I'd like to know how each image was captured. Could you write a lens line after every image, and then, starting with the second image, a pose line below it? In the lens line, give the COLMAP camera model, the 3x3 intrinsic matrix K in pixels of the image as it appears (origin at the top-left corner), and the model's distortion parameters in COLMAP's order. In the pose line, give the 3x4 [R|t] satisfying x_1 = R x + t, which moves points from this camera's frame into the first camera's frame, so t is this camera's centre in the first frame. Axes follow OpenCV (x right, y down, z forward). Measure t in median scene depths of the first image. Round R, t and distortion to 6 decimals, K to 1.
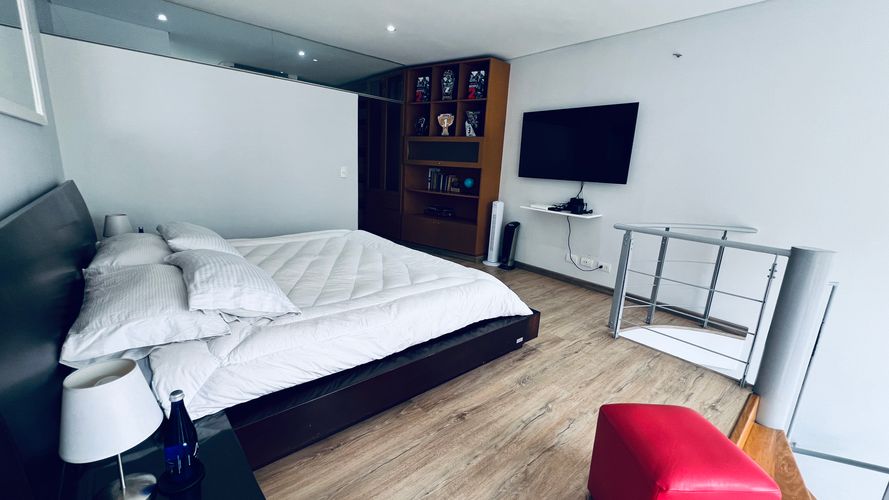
lens RADIAL K [[356.8, 0, 441.1], [0, 356.8, 244.3], [0, 0, 1]] dist [-0.005050, 0.001074]
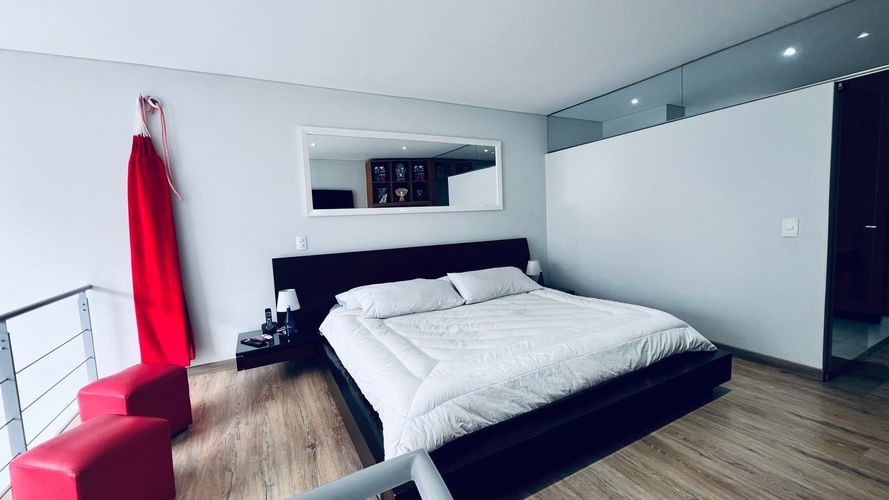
lens RADIAL K [[356.8, 0, 444.4], [0, 356.8, 251.3], [0, 0, 1]] dist [-0.005050, 0.001074]
pose [[-0.229697, 0.047117, -0.972121, 0.406878], [-0.178850, 0.979775, 0.089747, -0.118150], [0.956688, 0.194478, -0.216625, 0.602948]]
